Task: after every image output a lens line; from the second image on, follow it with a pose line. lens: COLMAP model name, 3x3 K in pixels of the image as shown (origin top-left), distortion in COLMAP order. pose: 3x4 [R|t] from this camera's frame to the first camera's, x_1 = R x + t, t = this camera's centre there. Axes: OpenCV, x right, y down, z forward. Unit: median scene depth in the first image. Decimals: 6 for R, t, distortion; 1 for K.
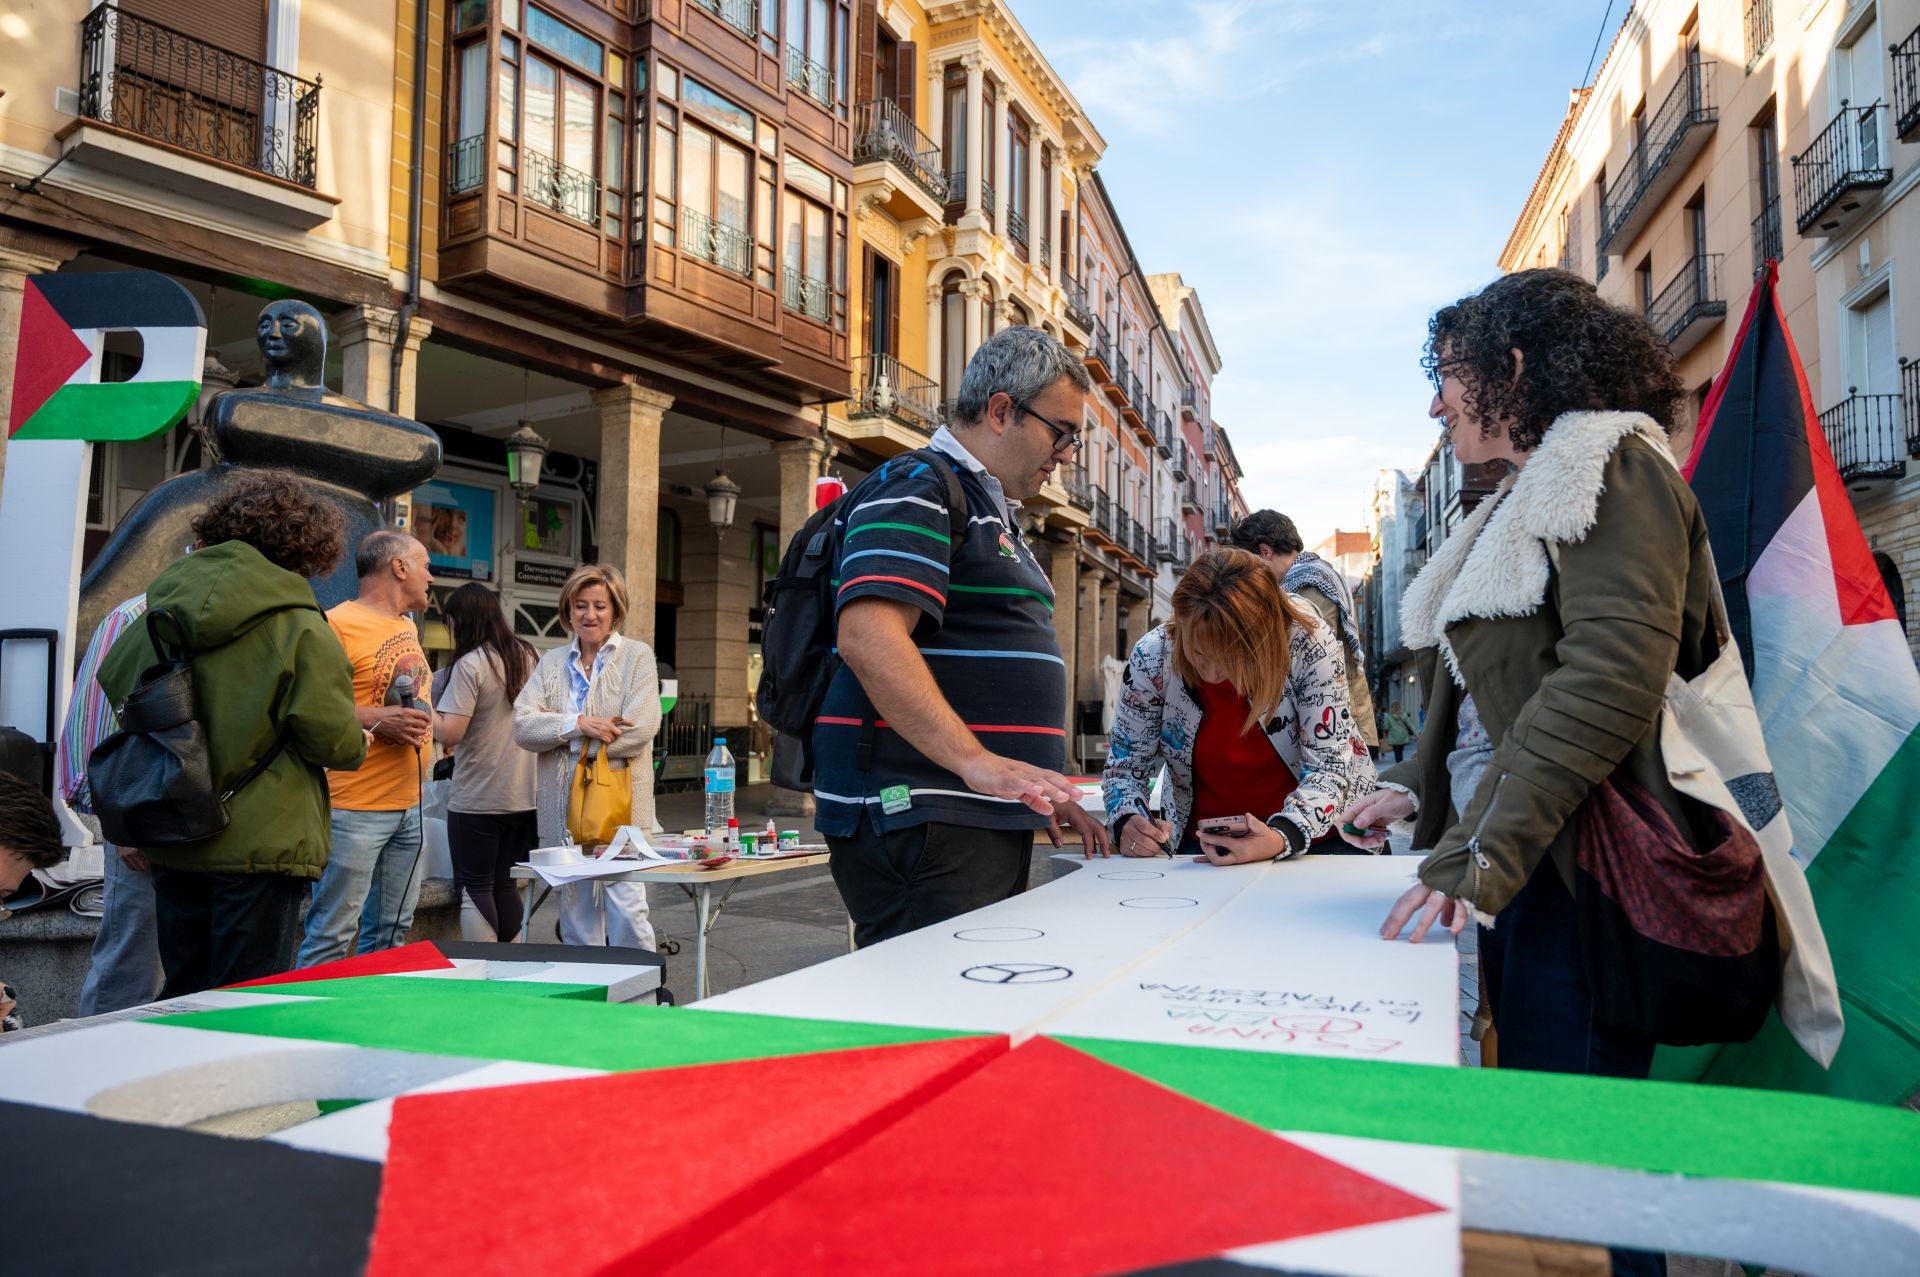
lens RADIAL K [[1272.4, 0, 960.0], [0, 1272.4, 638.5], [0, 0, 1]] dist [-0.009290, 0.004038]
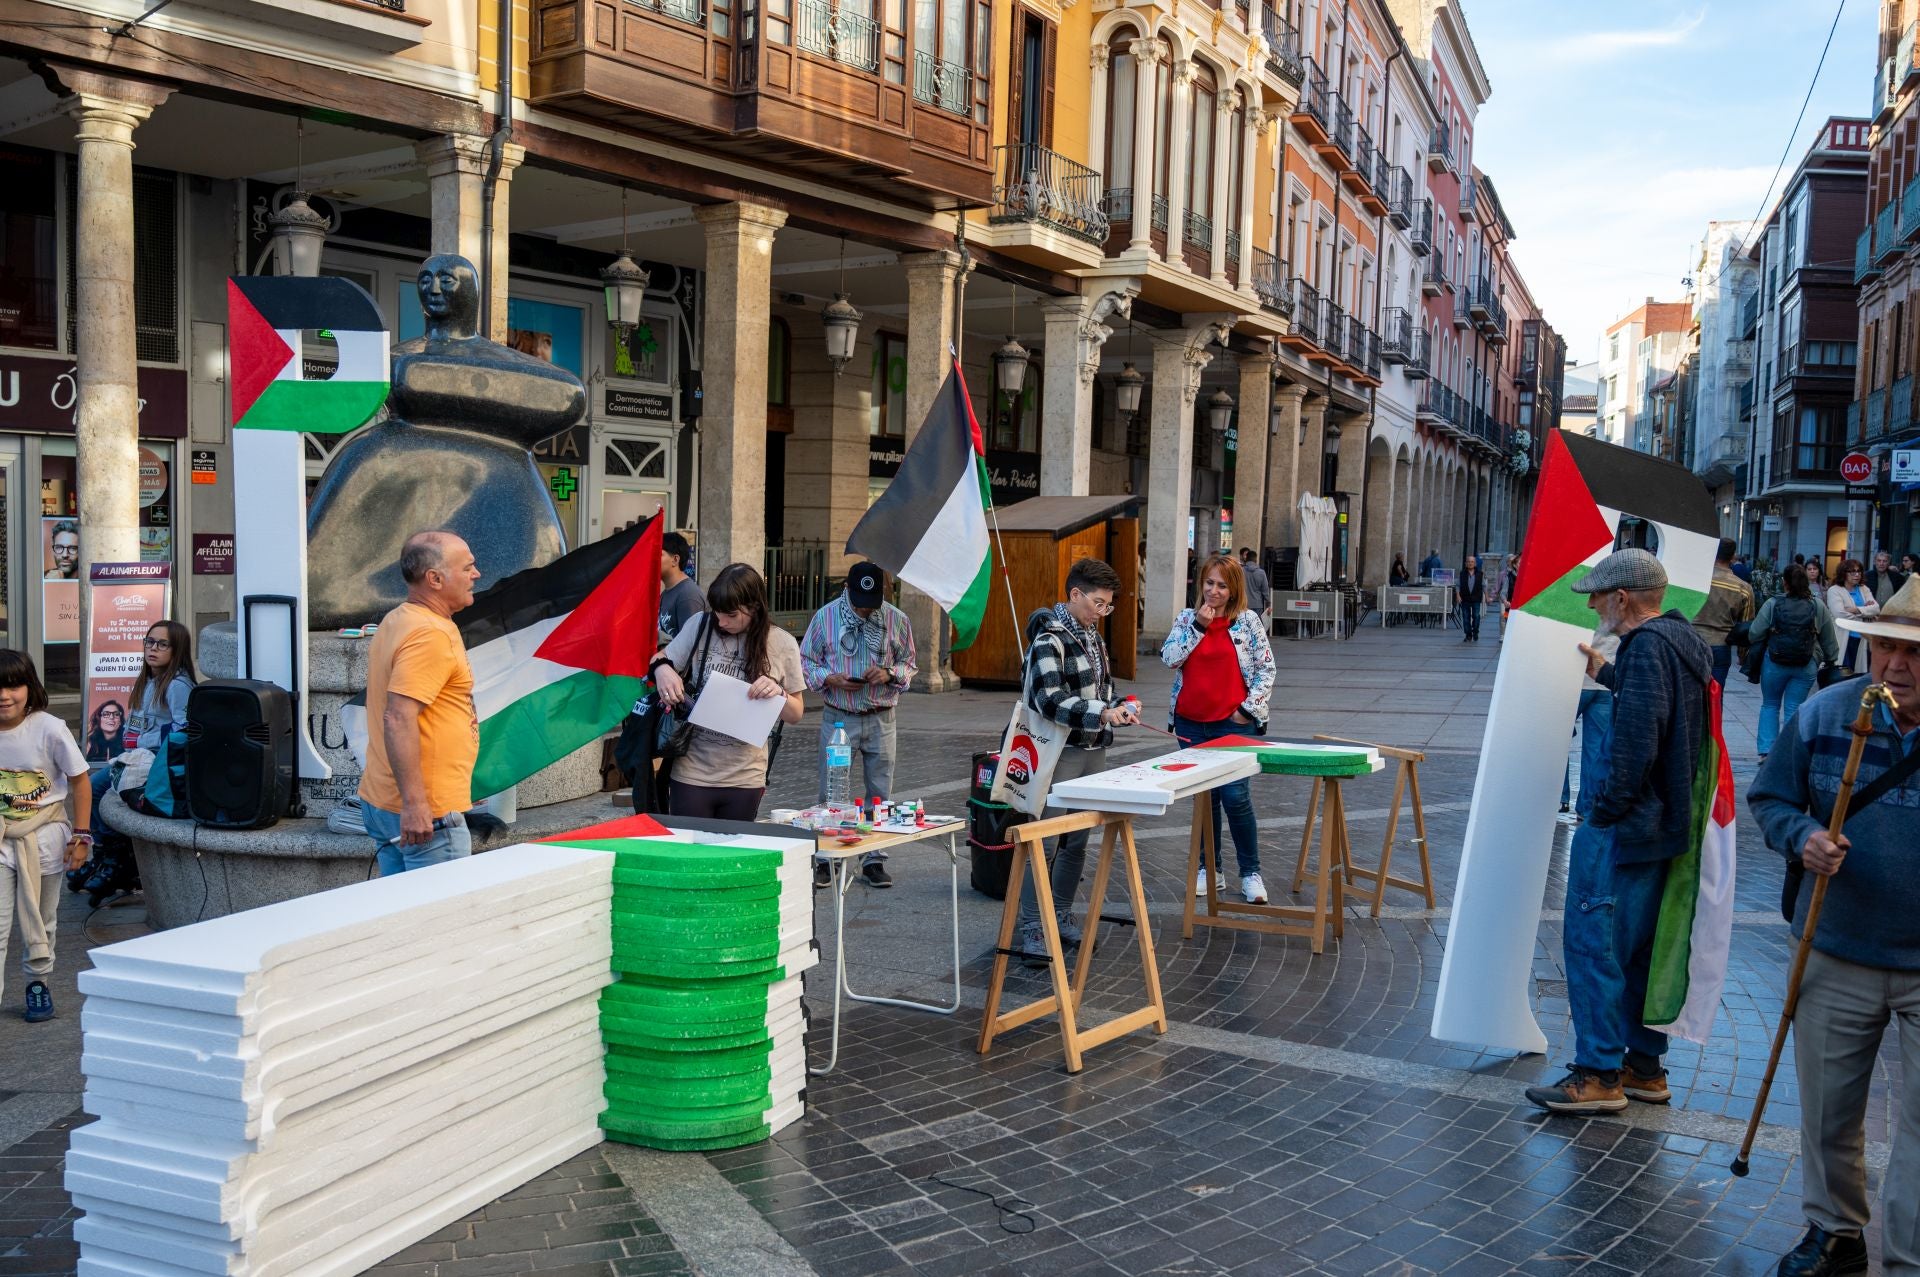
lens RADIAL K [[1647.7, 0, 969.7], [0, 1647.7, 637.5], [0, 0, 1]] dist [-0.011870, 0.021132]
pose [[0.994553, 0.031151, -0.099466, 0.015859], [-0.018079, 0.991387, 0.129711, -0.043140], [0.102650, -0.127207, 0.986550, -0.108990]]
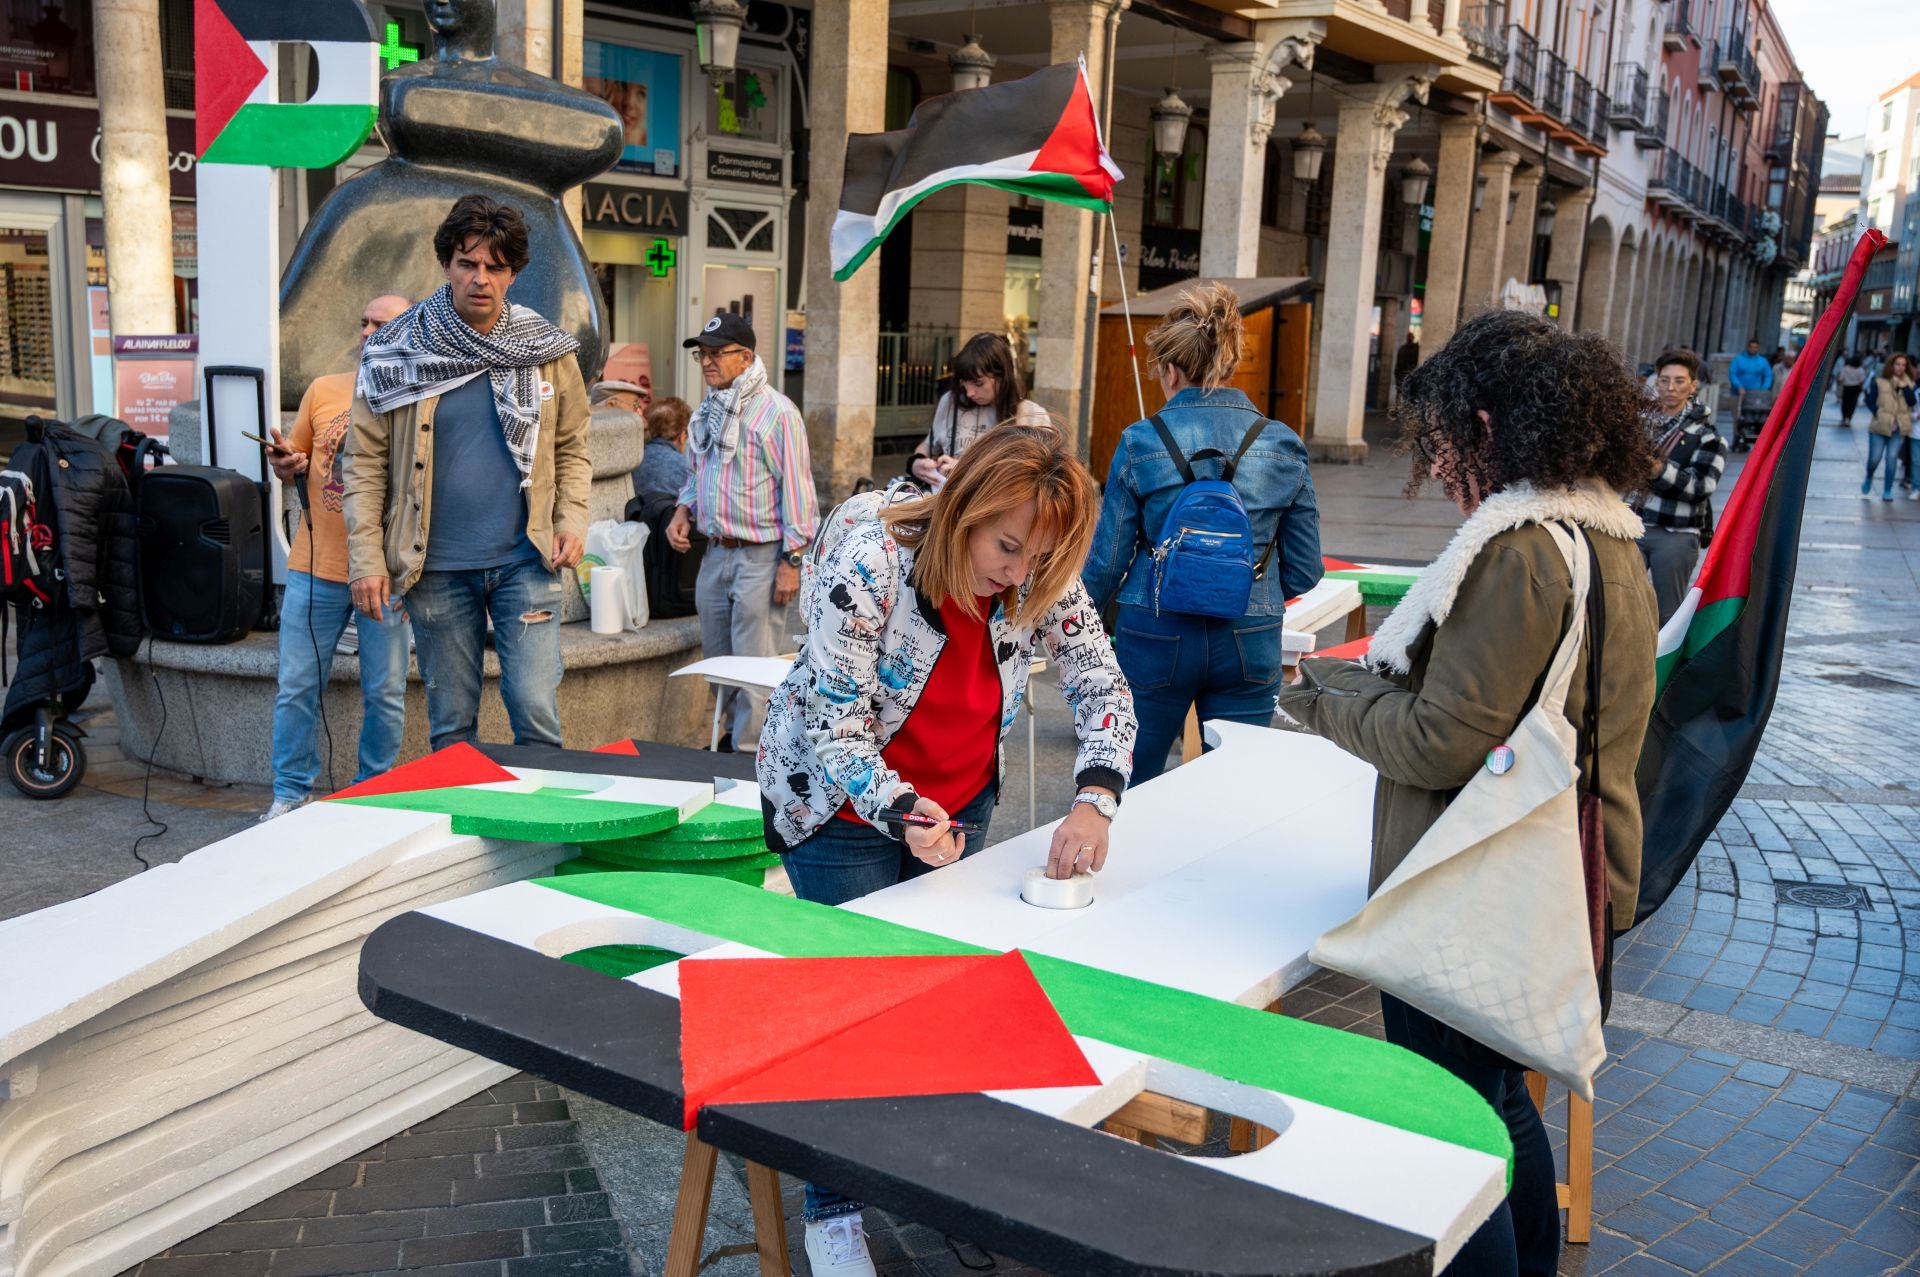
lens RADIAL K [[1768.3, 0, 960.0], [0, 1768.3, 638.5], [0, 0, 1]] dist [-0.009867, 0.013280]
pose [[0.979783, 0.070428, -0.187257, 0.022161], [-0.023590, 0.970128, 0.241442, -0.035530], [0.198668, -0.232144, 0.952177, -0.060401]]
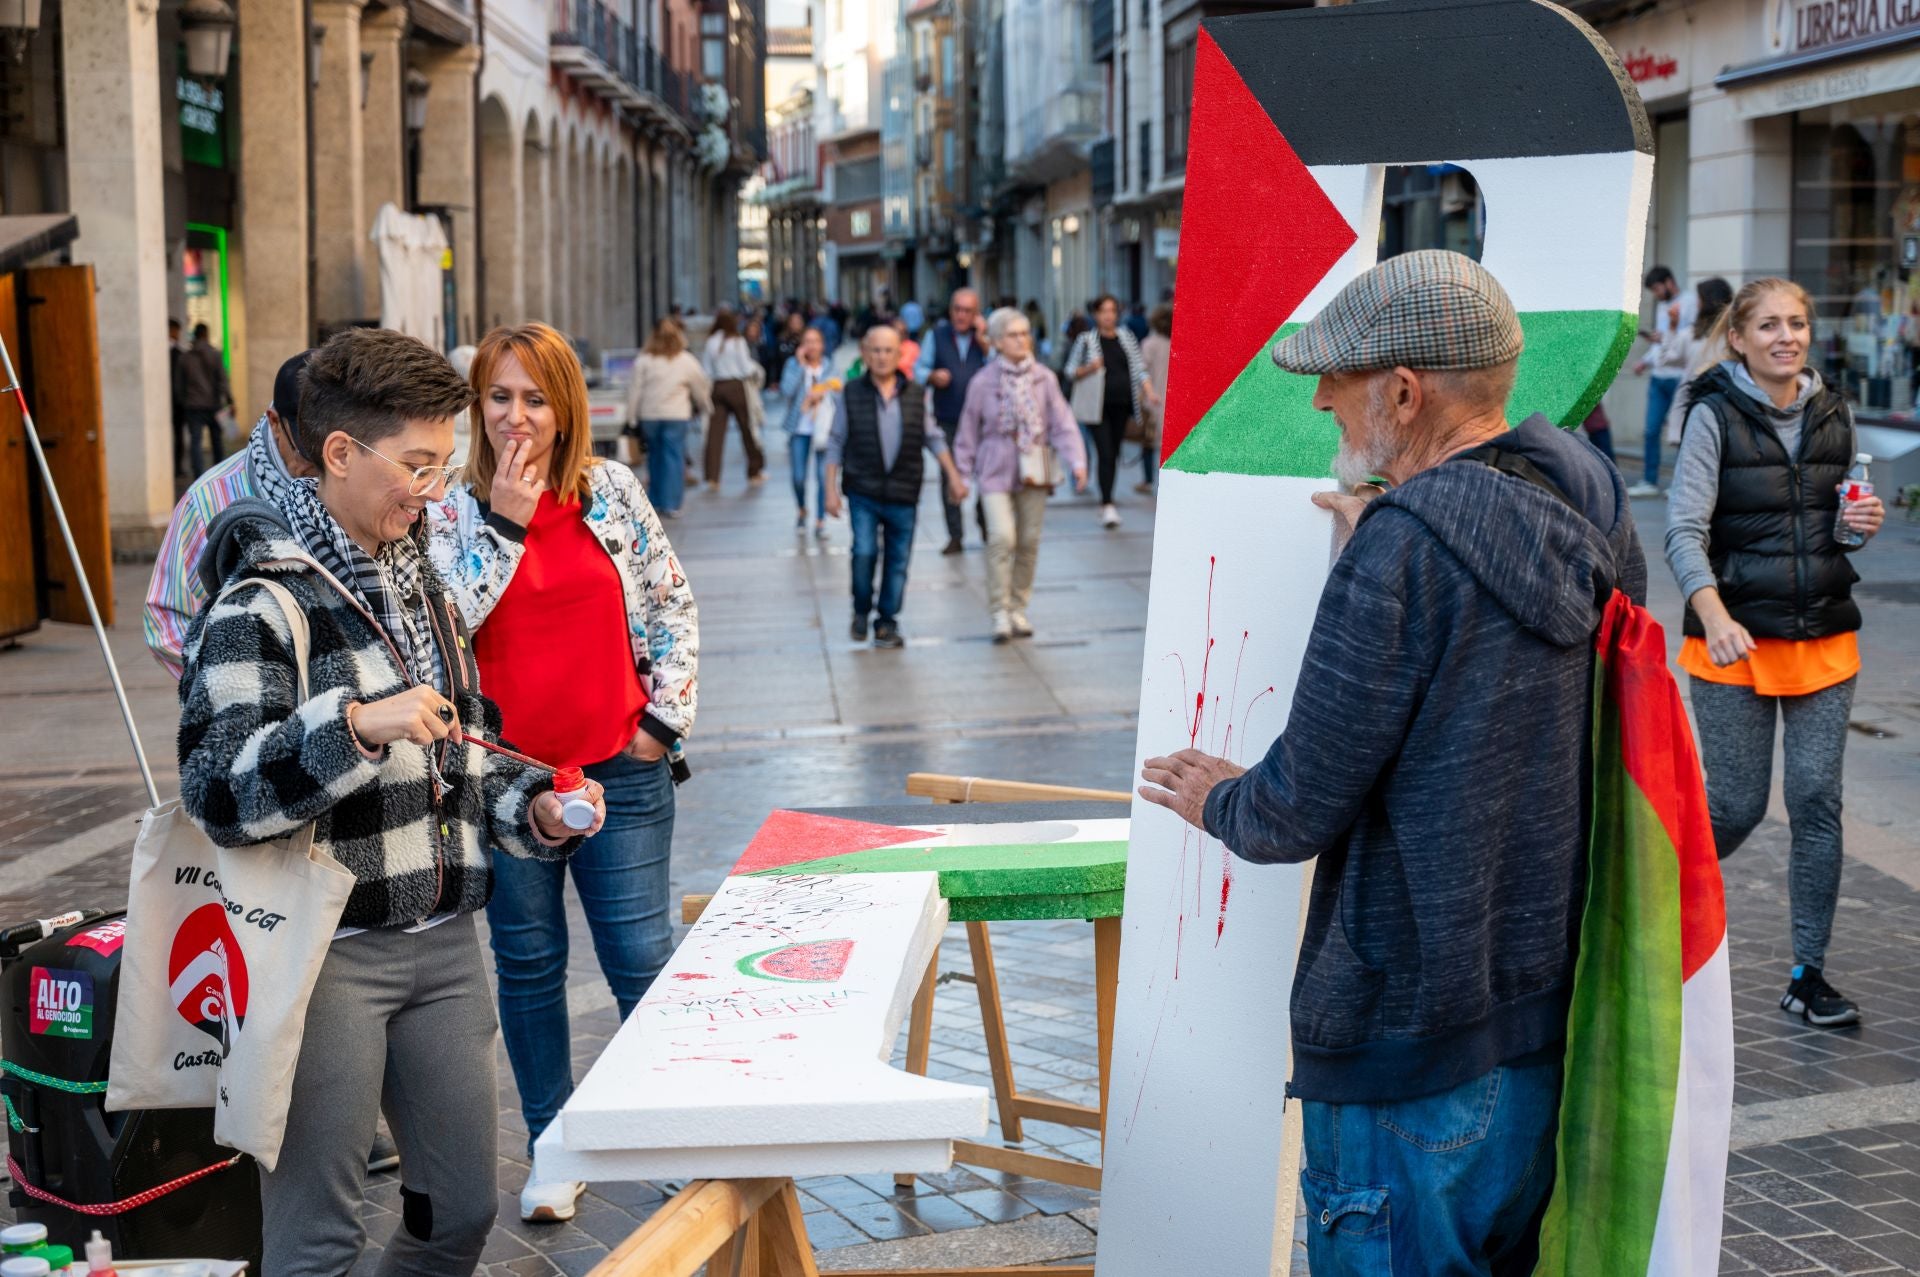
lens RADIAL K [[3118.1, 0, 960.0], [0, 3118.1, 638.5], [0, 0, 1]] dist [0.005779, 0.147512]
pose [[0.950568, -0.048891, 0.306644, -0.028769], [-0.003999, 0.985517, 0.169528, -0.030144], [-0.310491, -0.162374, 0.936606, 0.029630]]
